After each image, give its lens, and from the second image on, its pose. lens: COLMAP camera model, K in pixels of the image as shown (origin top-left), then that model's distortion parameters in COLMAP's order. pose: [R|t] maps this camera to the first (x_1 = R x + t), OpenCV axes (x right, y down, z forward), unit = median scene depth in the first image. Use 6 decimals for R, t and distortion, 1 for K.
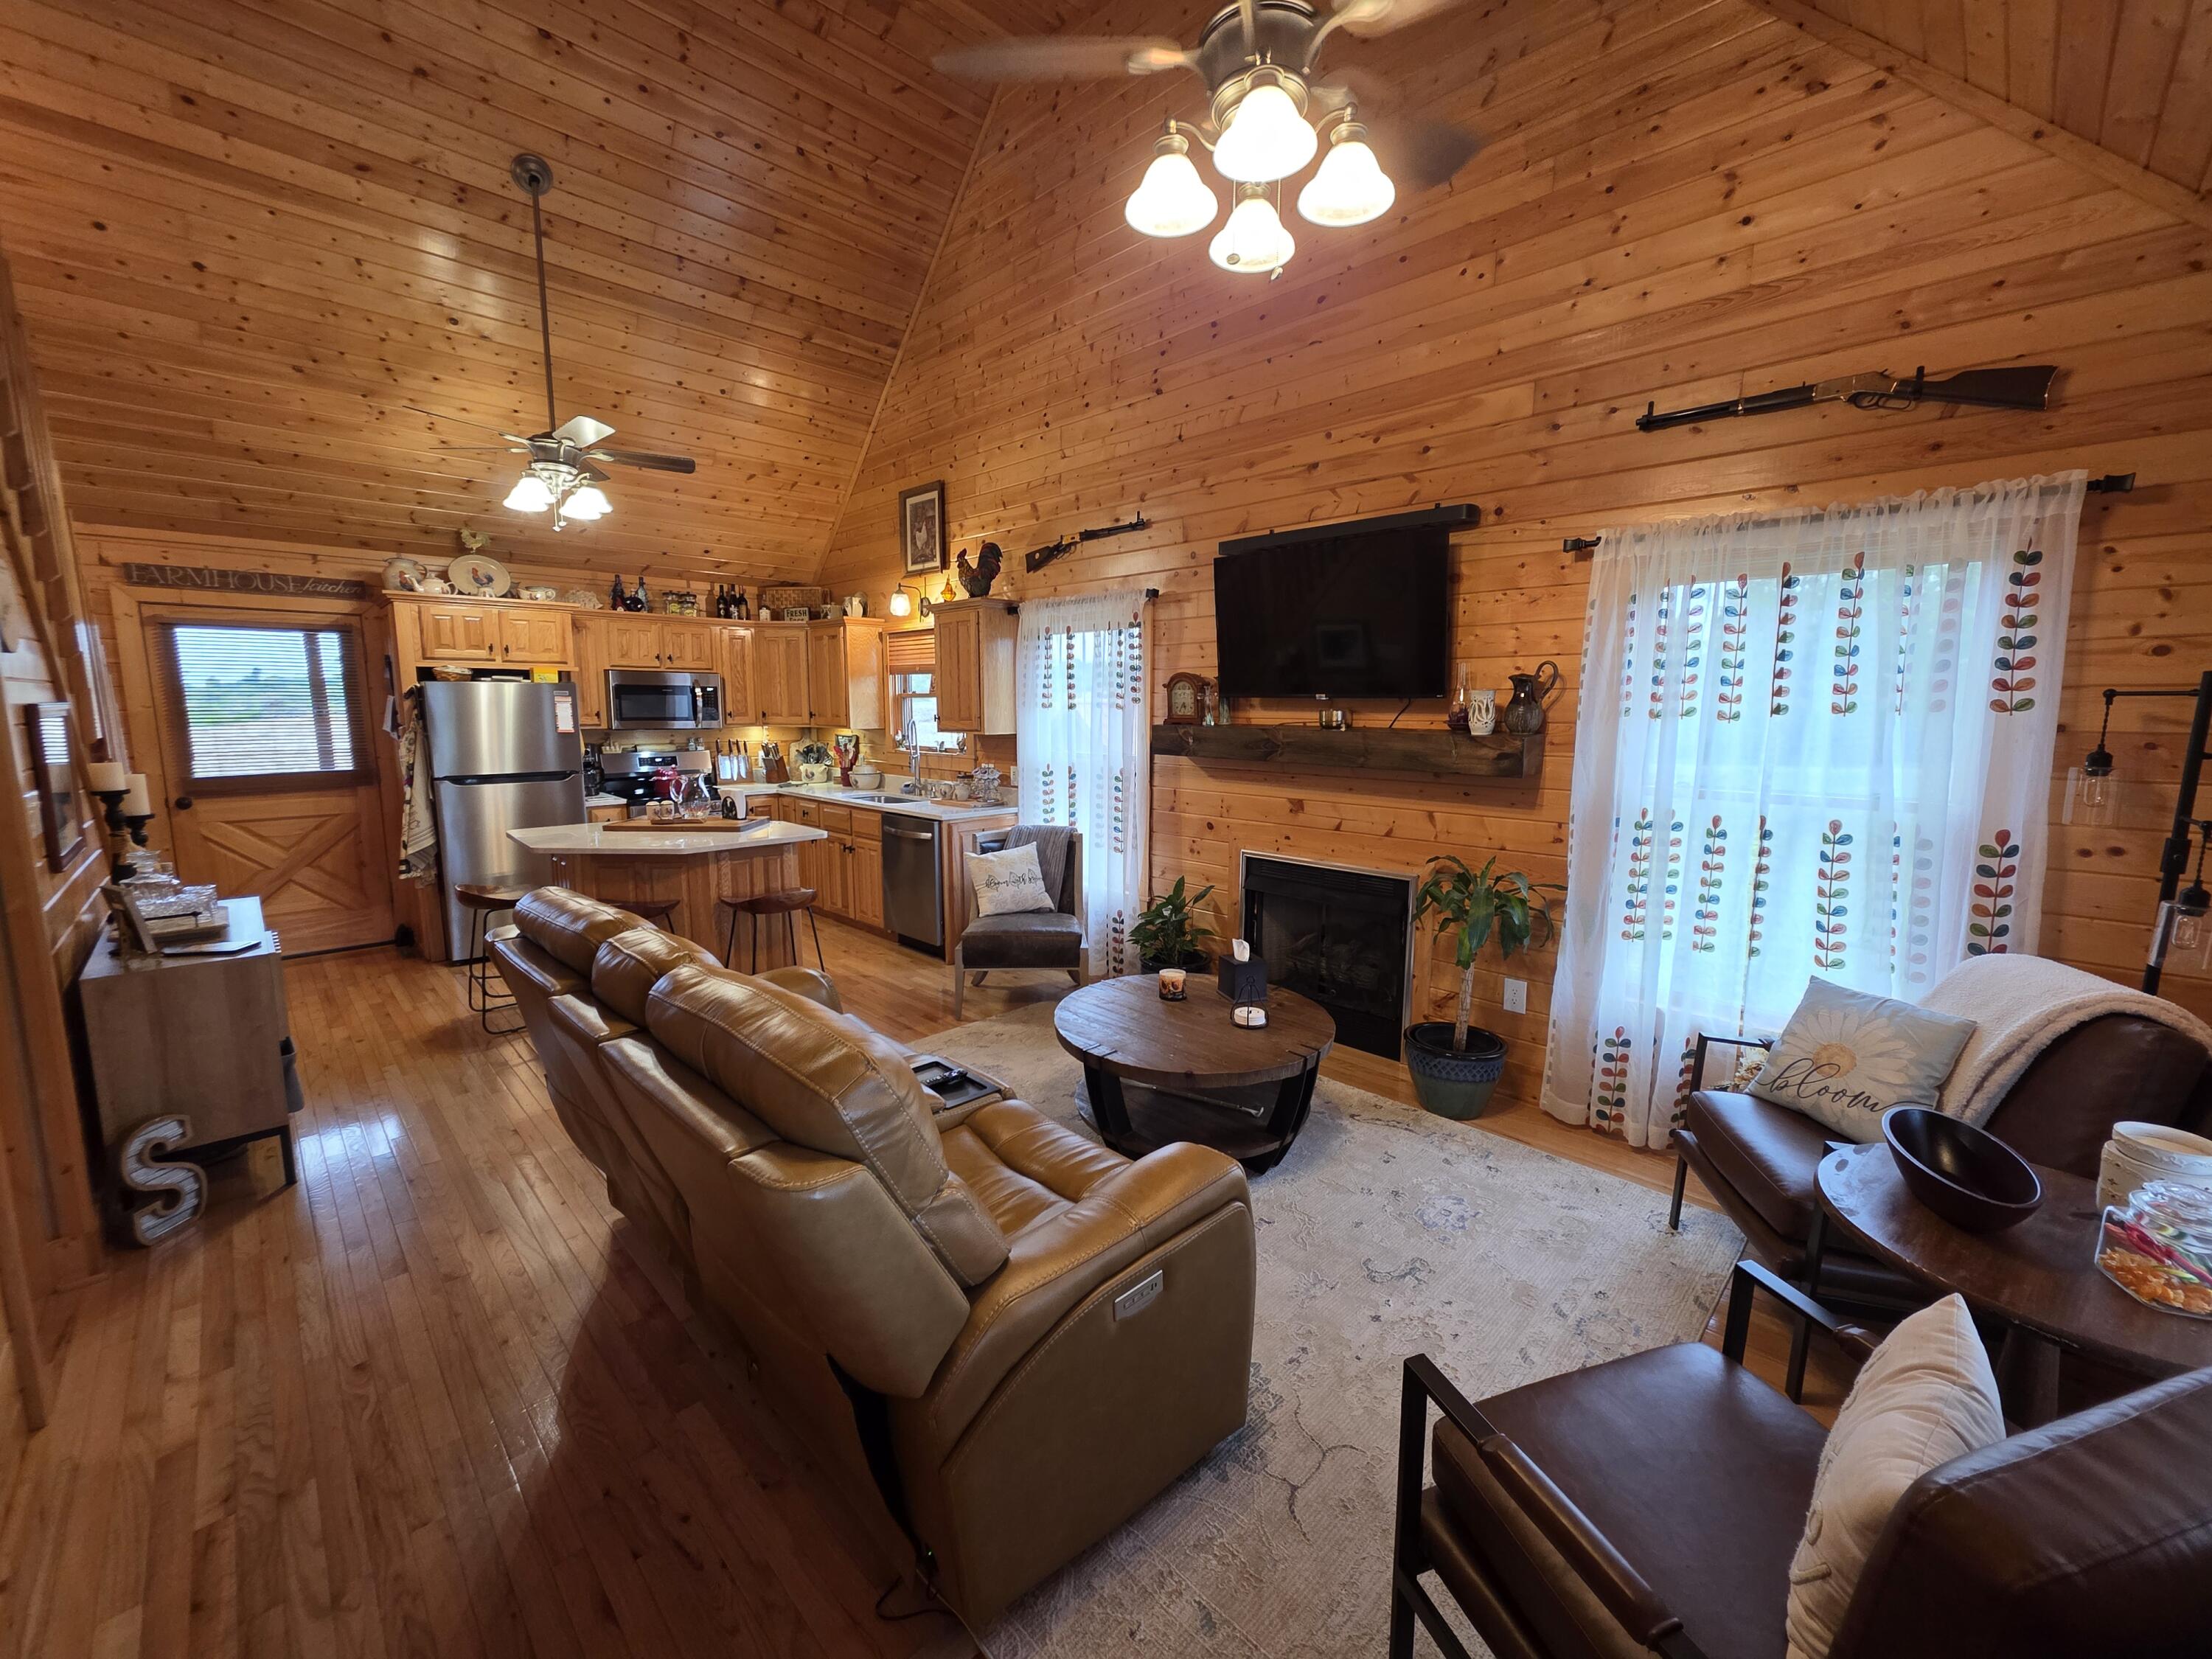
lens RADIAL K [[879.6, 0, 1110.4], [0, 879.6, 825.7], [0, 0, 1]] dist [0.000093, 0.000009]
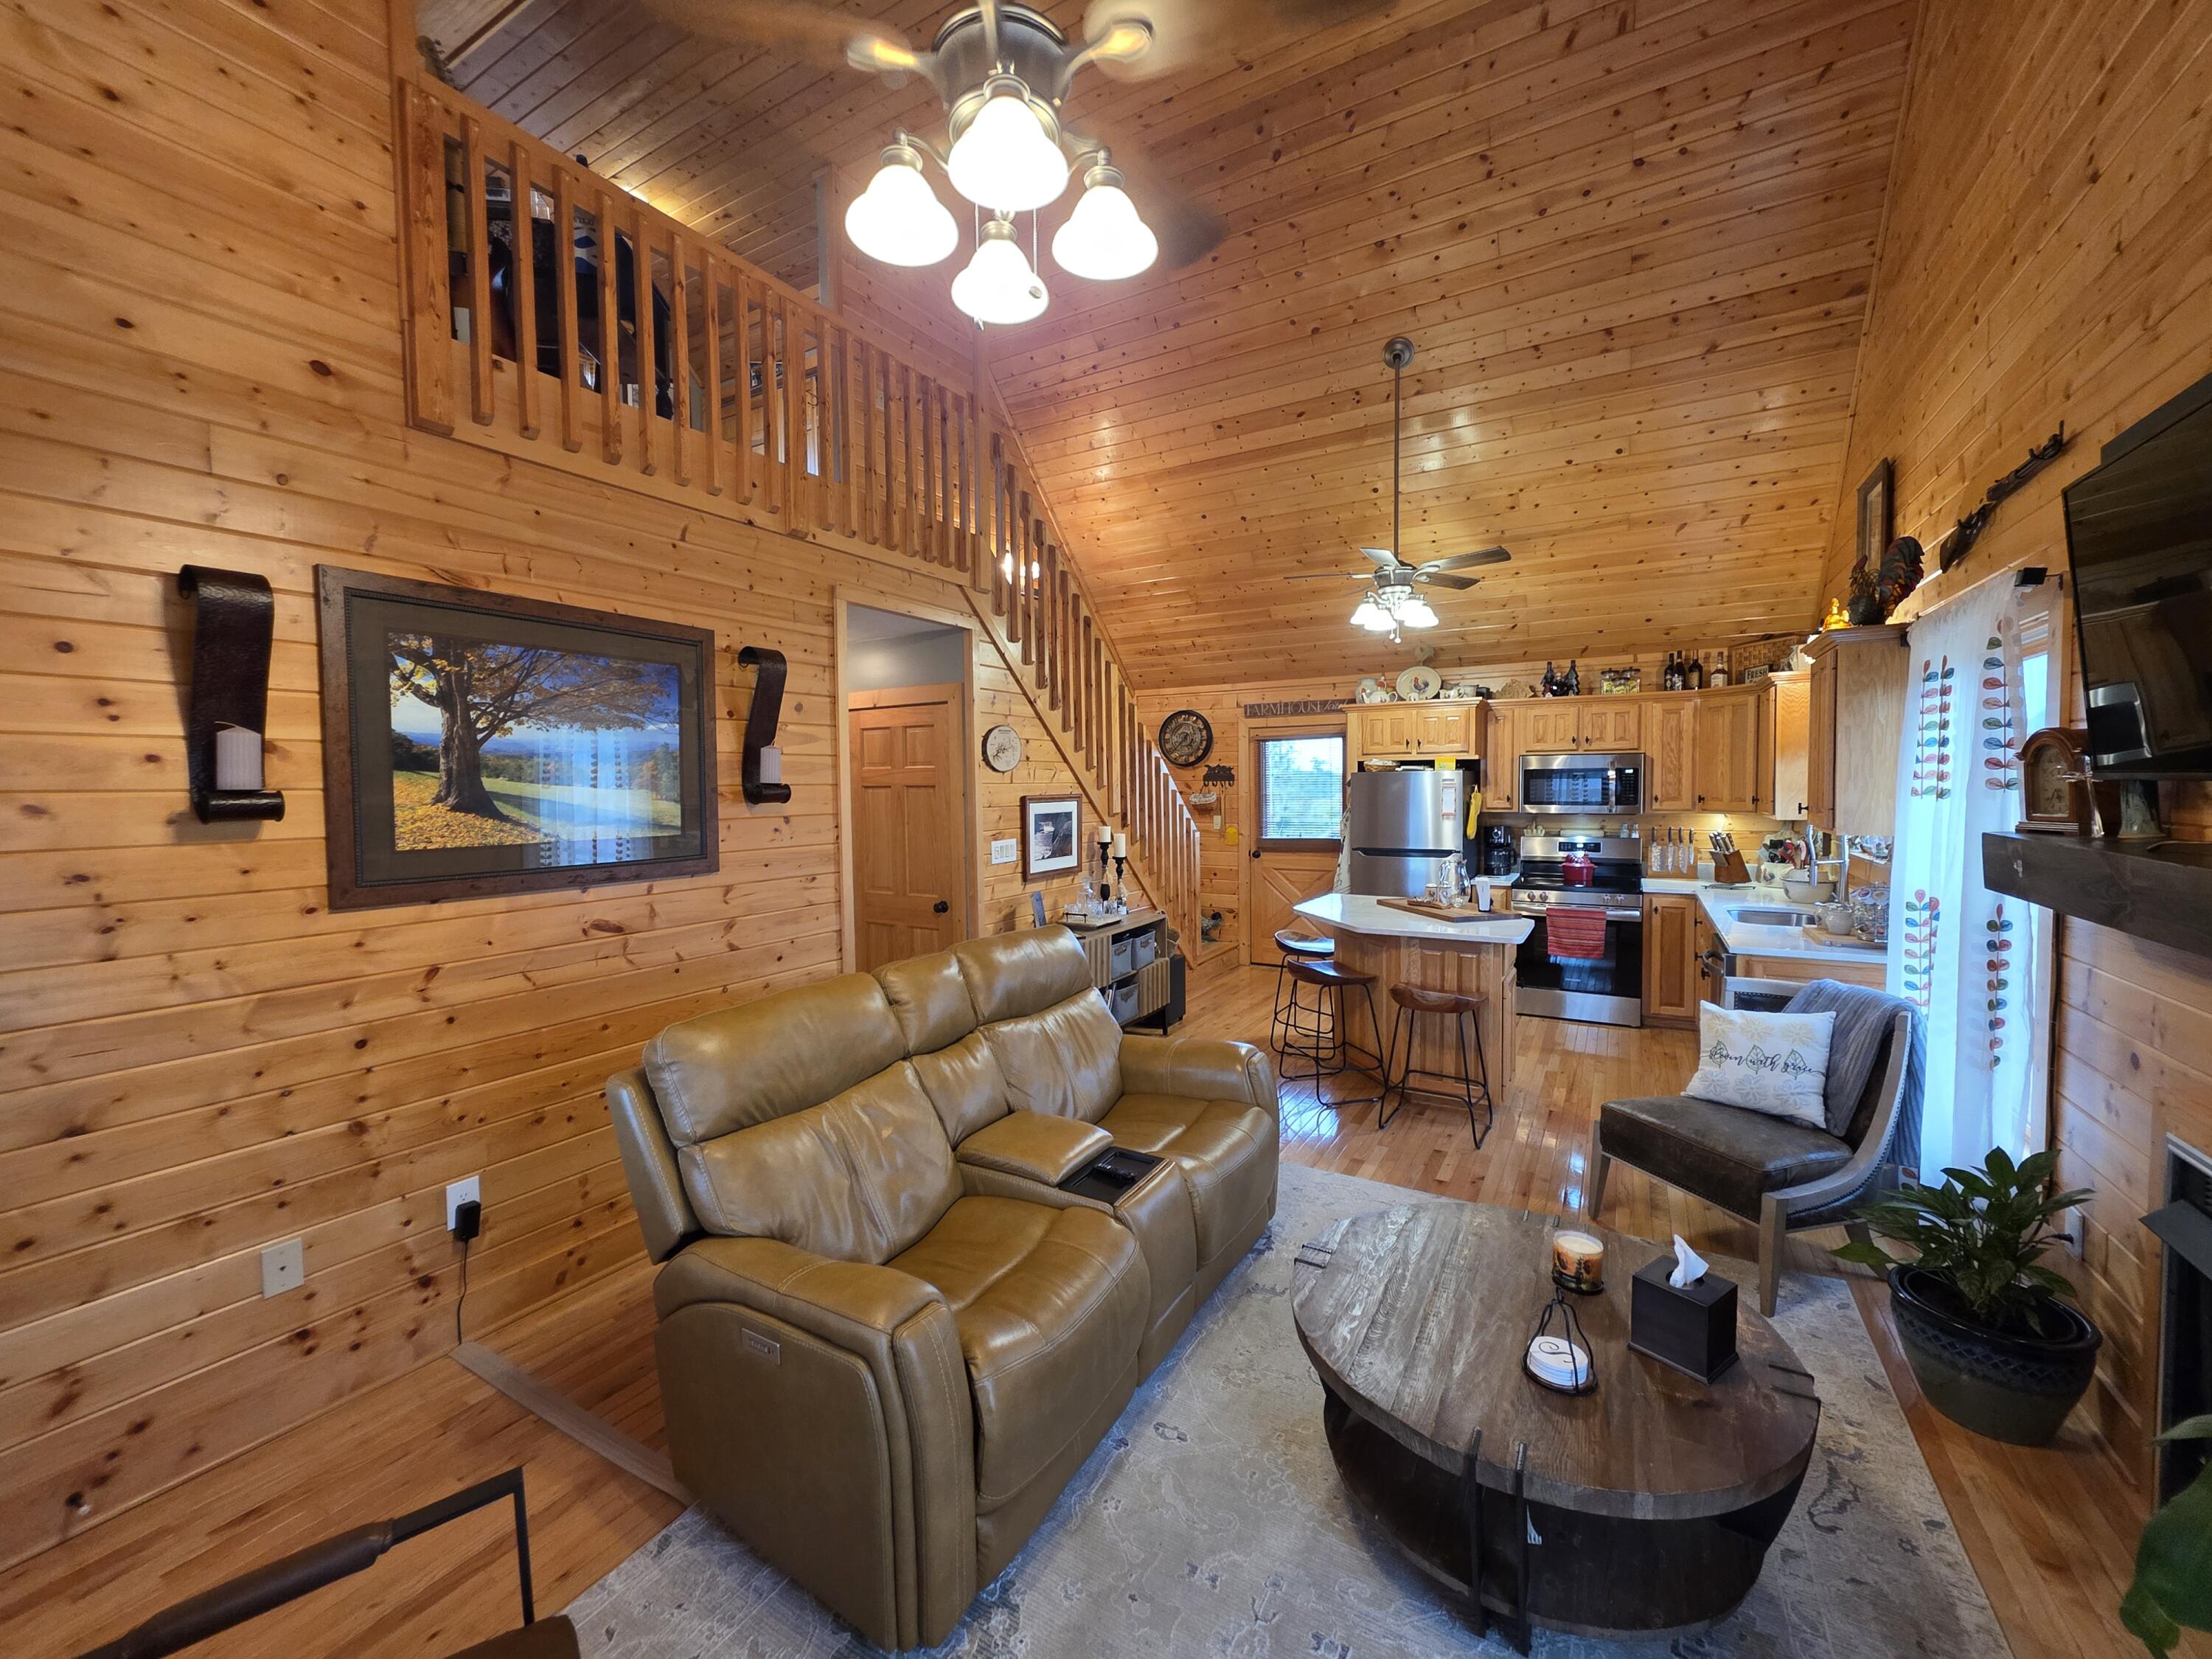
lens RADIAL K [[884.8, 0, 1101.9], [0, 884.8, 826.0], [0, 0, 1]] dist [0.001069, -0.000213]
pose [[0.253009, 0.037909, -0.966721, 0.372044], [-0.120856, 0.992643, 0.007295, -0.051729], [0.959885, 0.114988, 0.255729, 0.324773]]
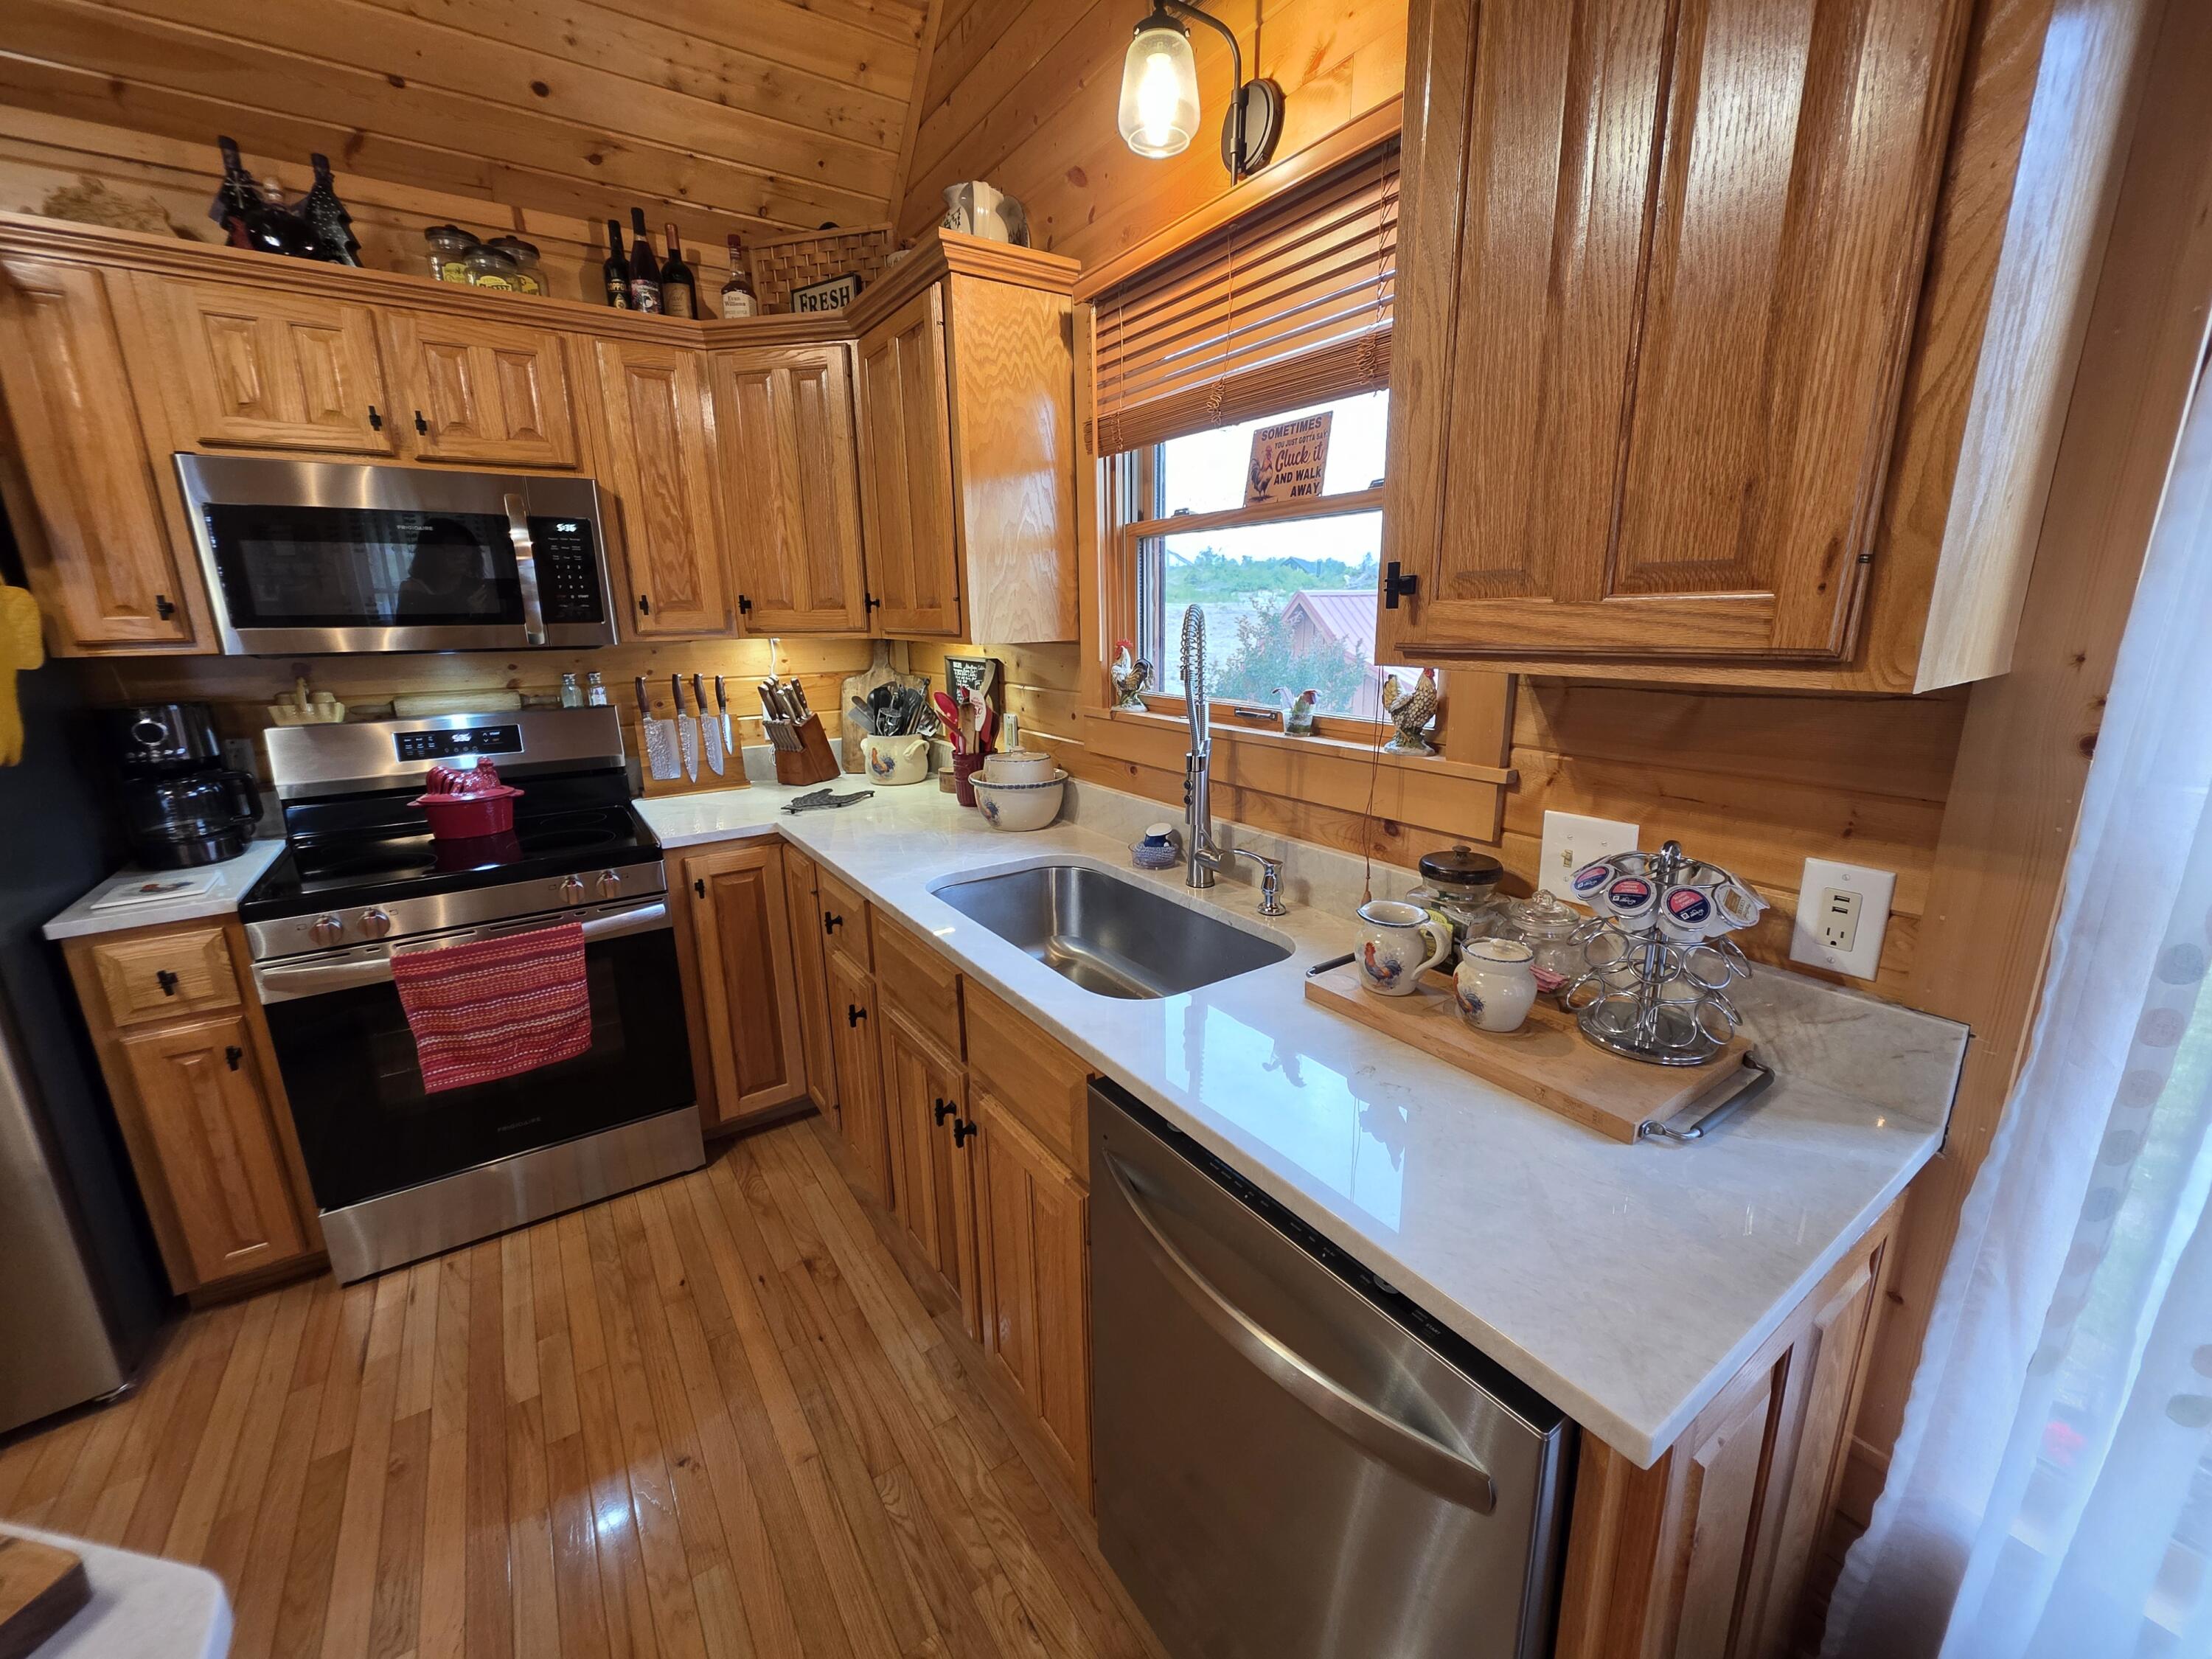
lens RADIAL K [[886.5, 0, 1108.4], [0, 886.5, 823.9], [0, 0, 1]] dist [0.000531, 0.000352]
pose [[0.982973, 0.026167, -0.181876, -0.244323], [-0.007407, 0.994646, 0.103071, -0.102612], [0.183599, -0.099969, 0.977905, 0.897688]]
